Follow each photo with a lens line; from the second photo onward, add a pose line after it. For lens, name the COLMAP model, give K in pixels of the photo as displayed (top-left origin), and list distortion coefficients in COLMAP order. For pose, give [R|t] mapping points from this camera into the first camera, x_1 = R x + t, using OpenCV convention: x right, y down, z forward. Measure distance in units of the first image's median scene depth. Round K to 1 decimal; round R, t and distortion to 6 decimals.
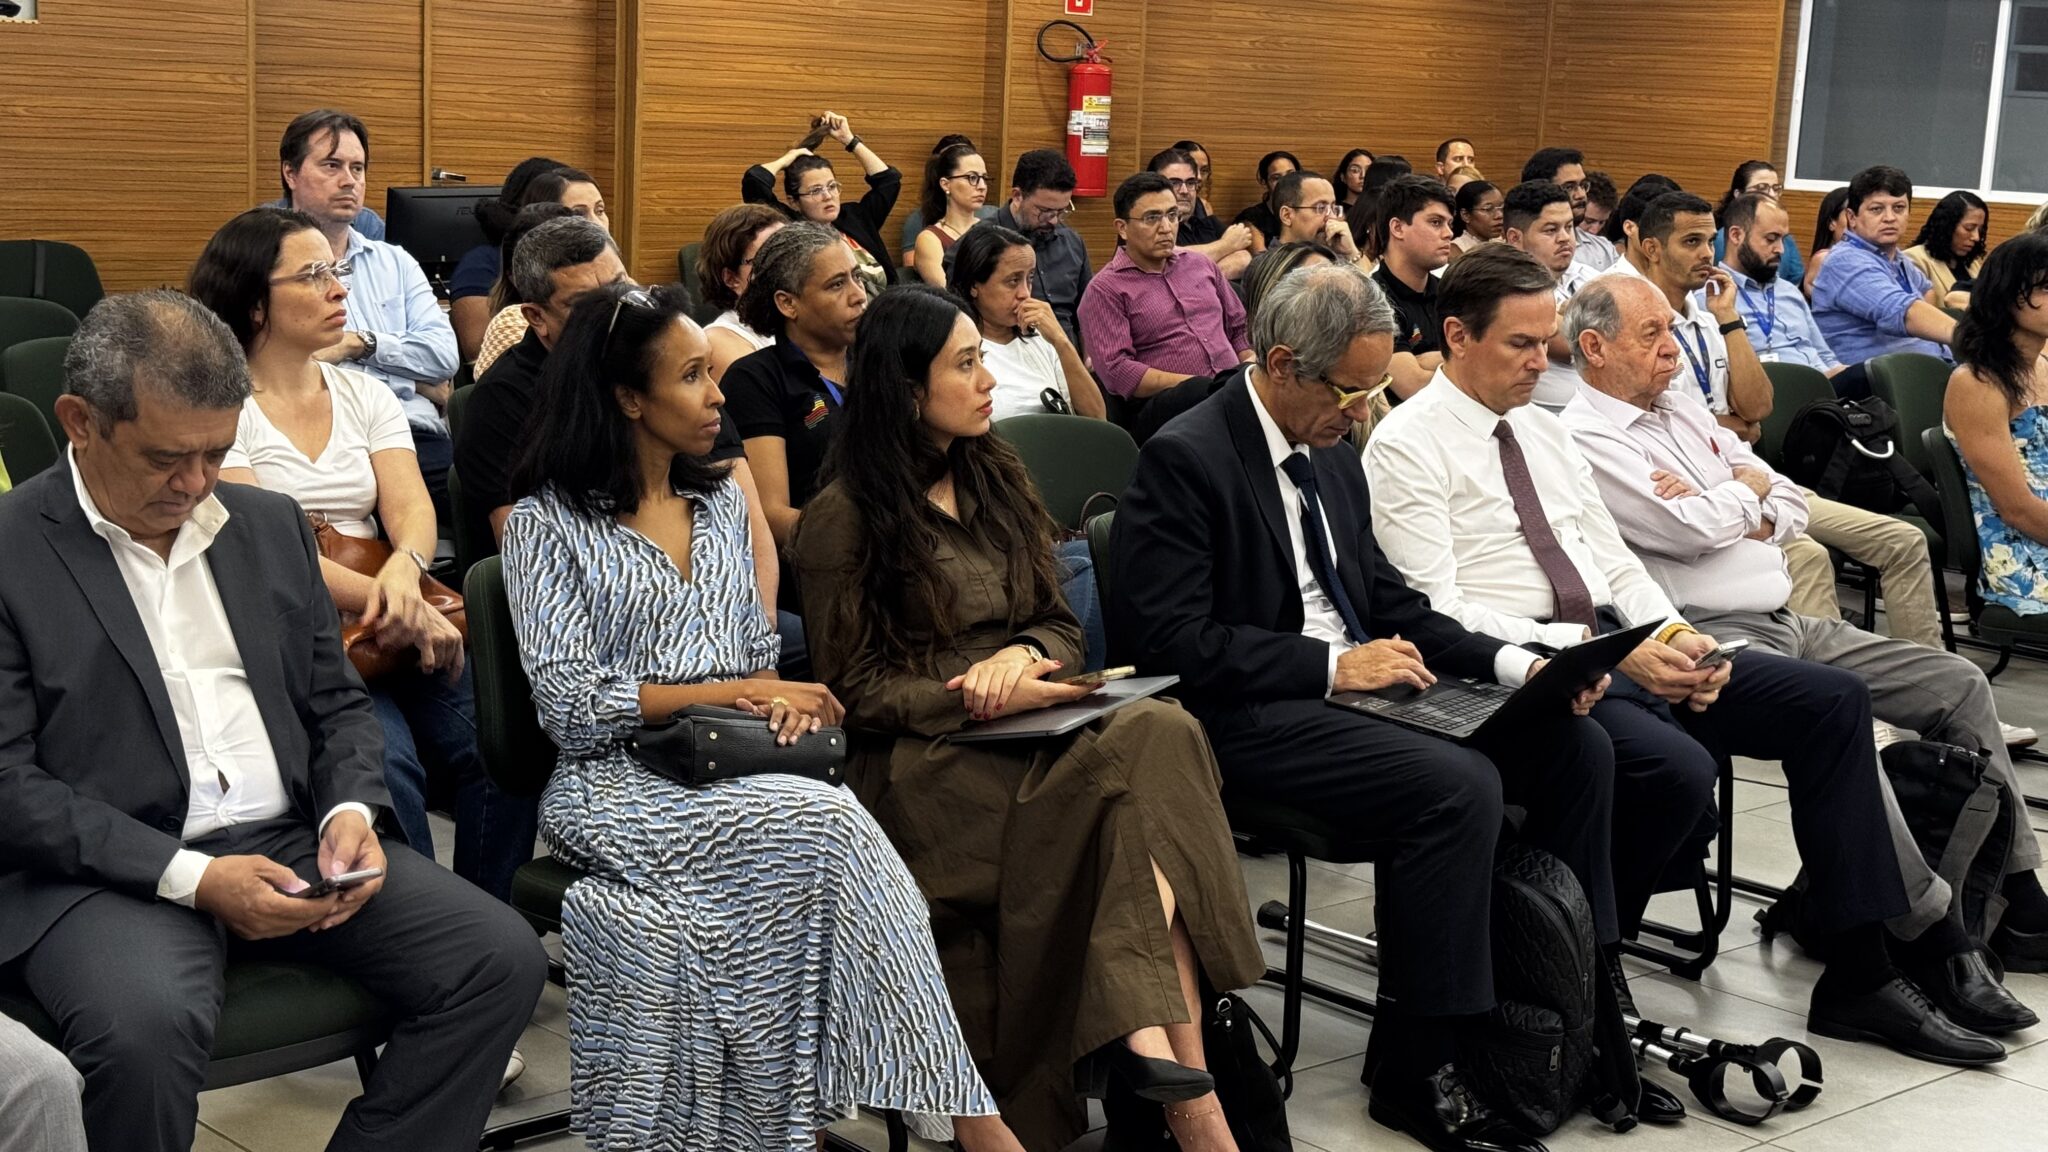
lens RADIAL K [[2846.8, 0, 1024.0], [0, 2846.8, 576.0], [0, 0, 1]] dist [0.150057, -0.059861]
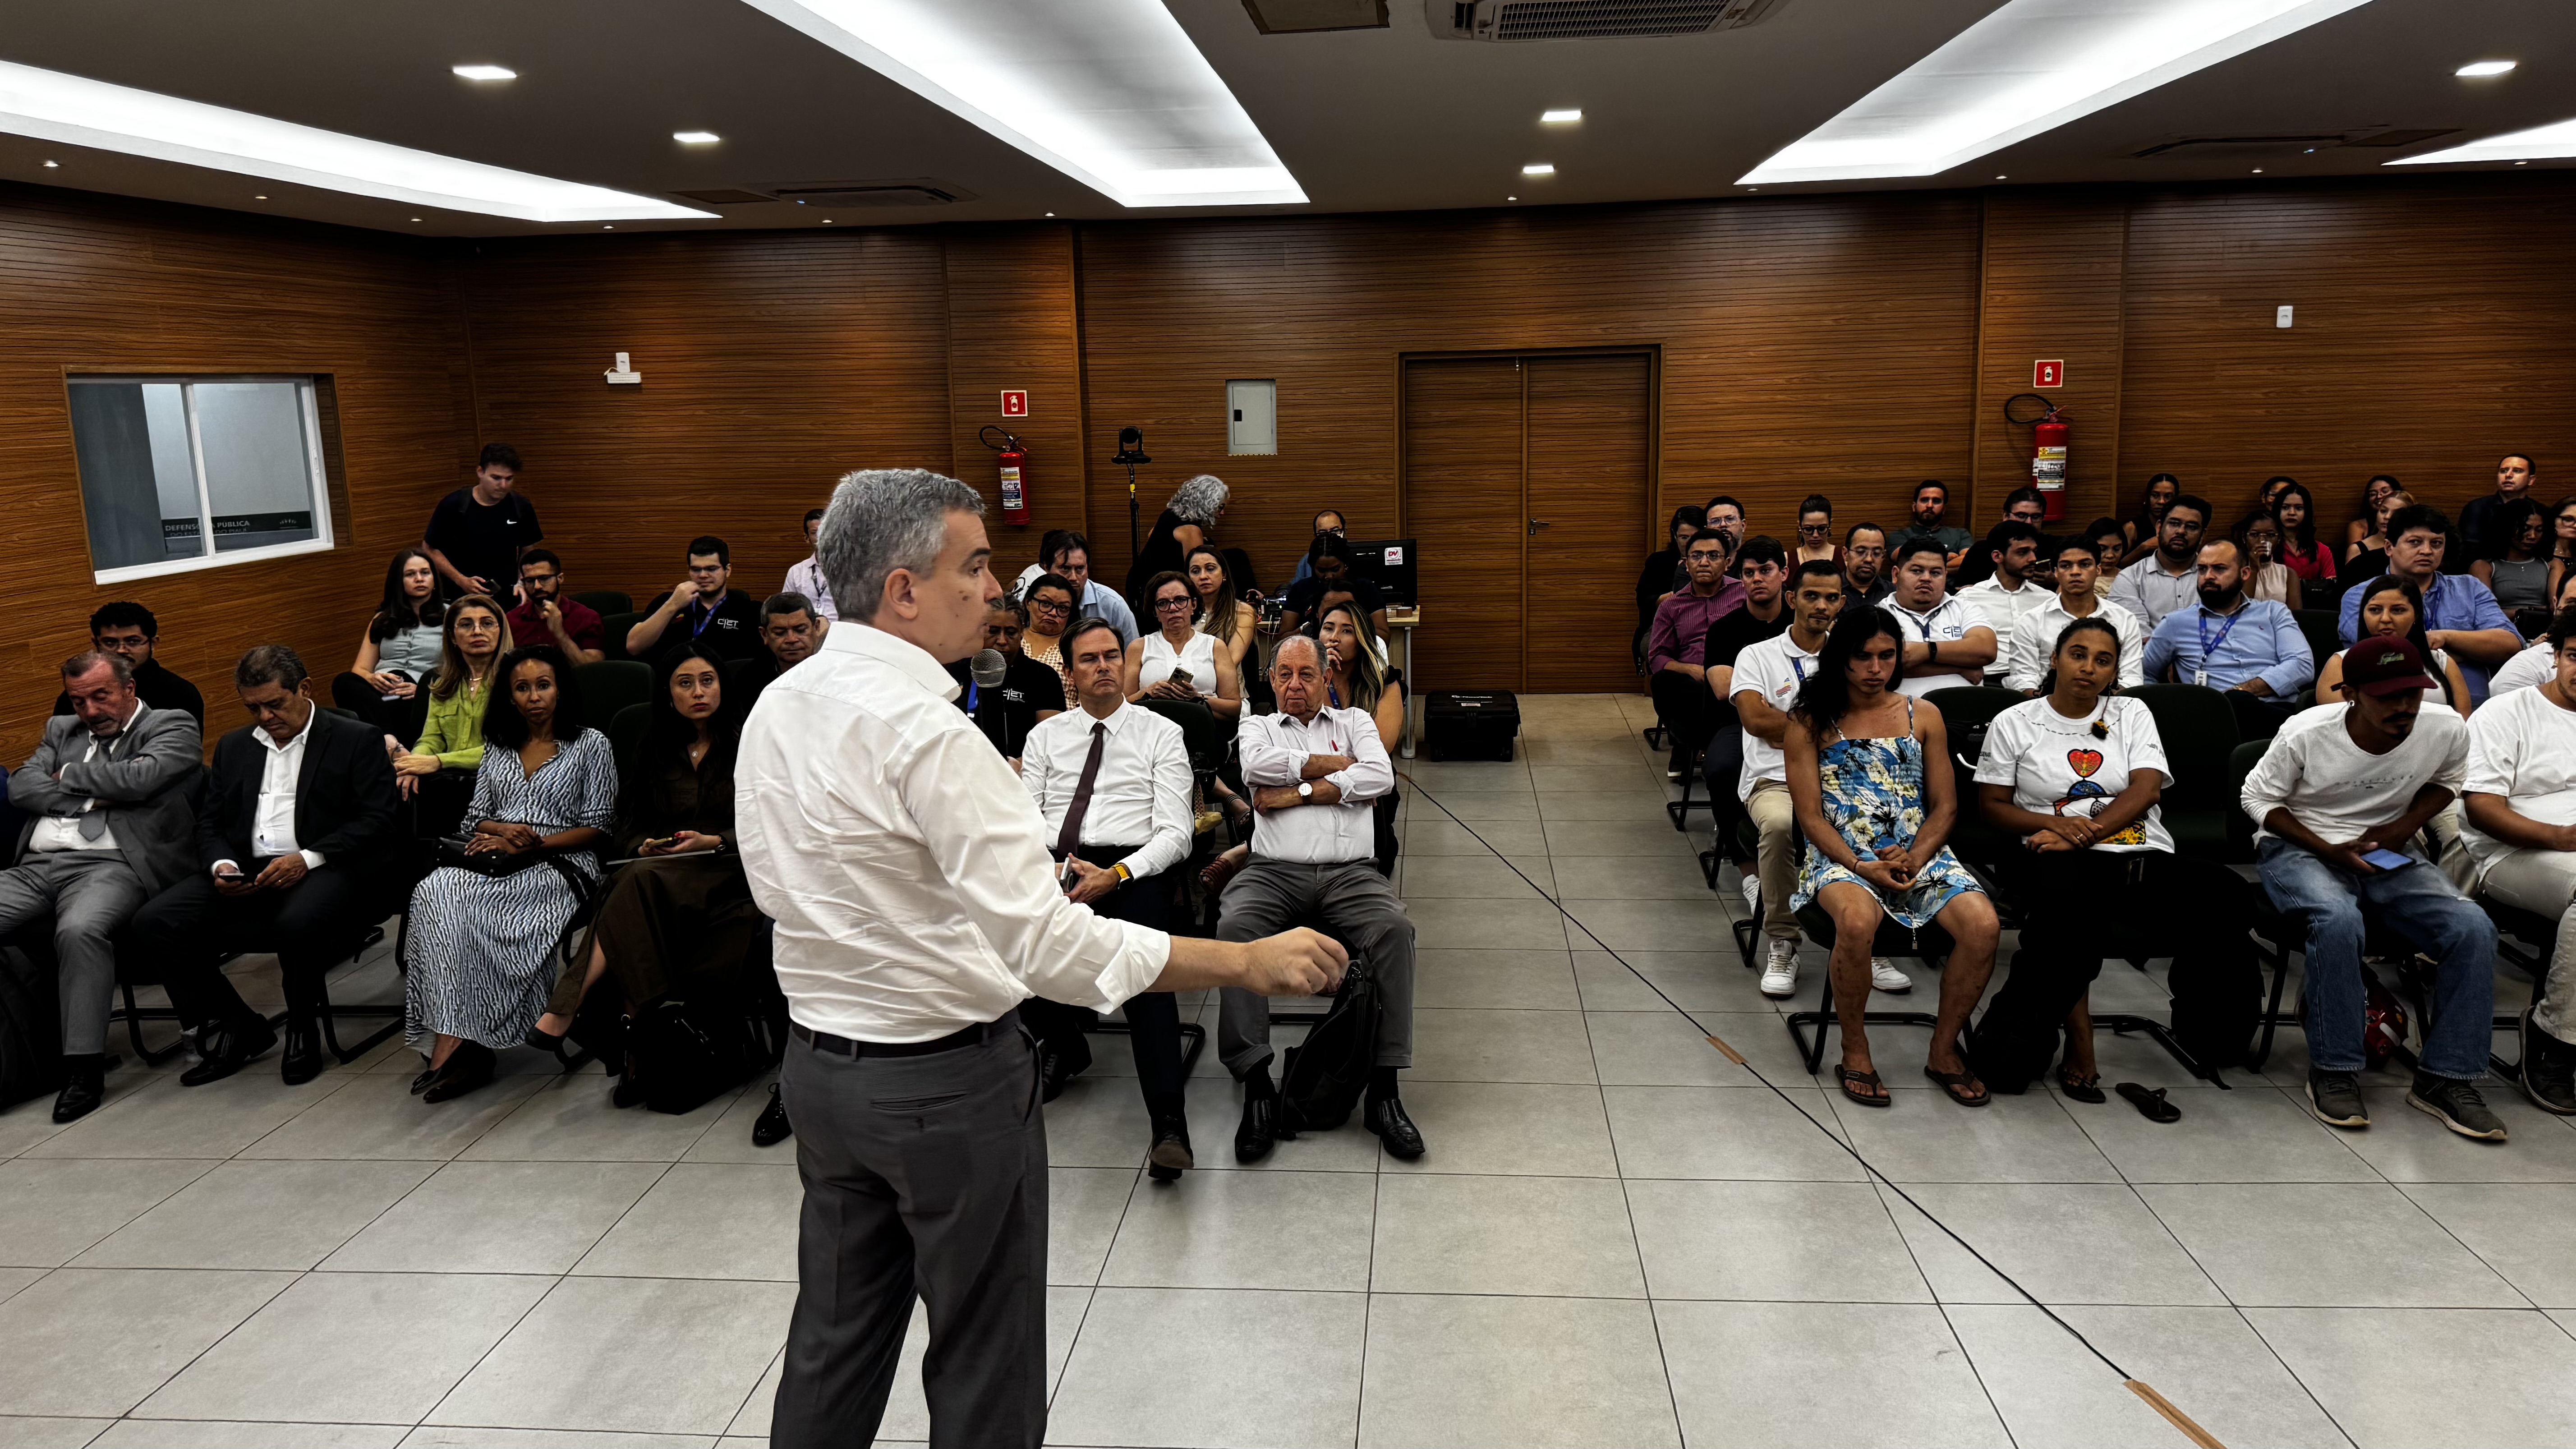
lens RADIAL K [[1777.1, 0, 1288.0], [0, 1777.1, 724.5], [0, 0, 1]] dist [0.145429, -0.222932]
pose [[0.683320, 0.070916, -0.726667, 0.417535], [-0.071917, 0.996969, 0.029669, -0.036266], [0.726568, 0.031986, 0.686349, 0.152712]]
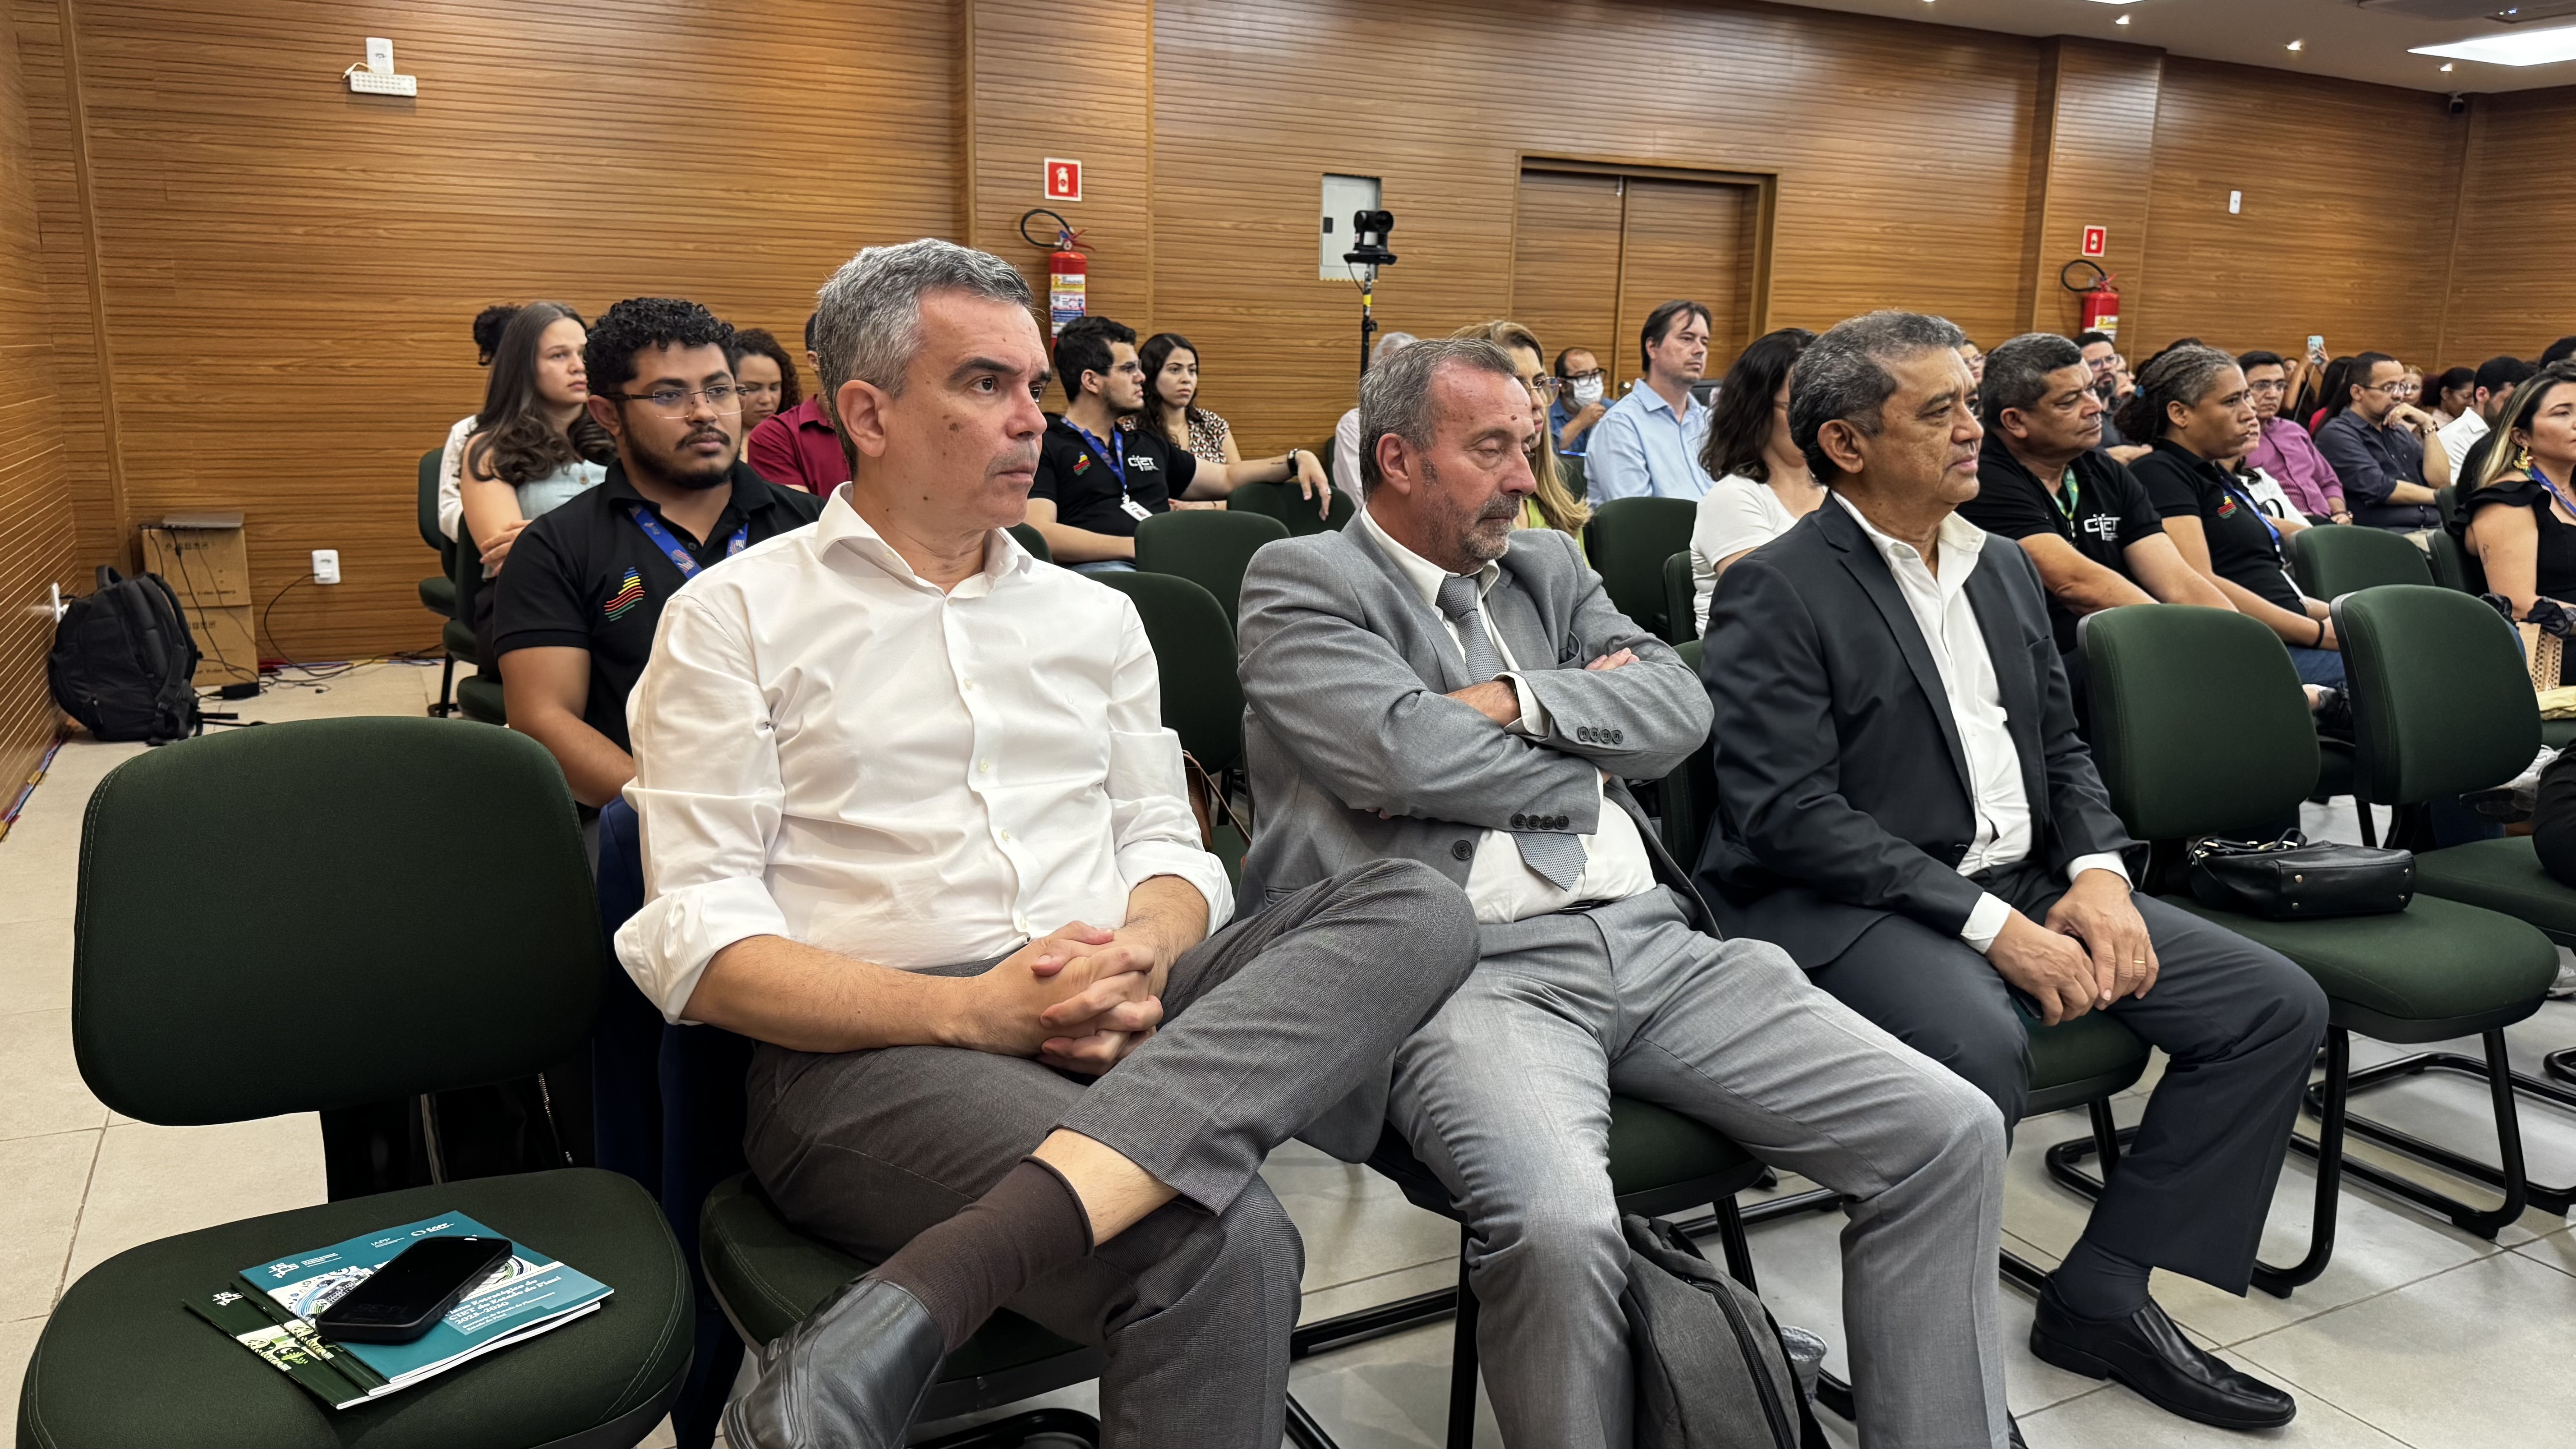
lens RADIAL K [[1819.4, 0, 1280.8], [0, 1819.4, 671.4], [0, 0, 1]] dist [0.111827, -0.209235]
pose [[0.962488, 0.015064, -0.270906, -0.107830], [-0.018854, 0.999757, -0.011392, 0.010112], [0.270668, 0.016072, 0.962538, 0.095635]]
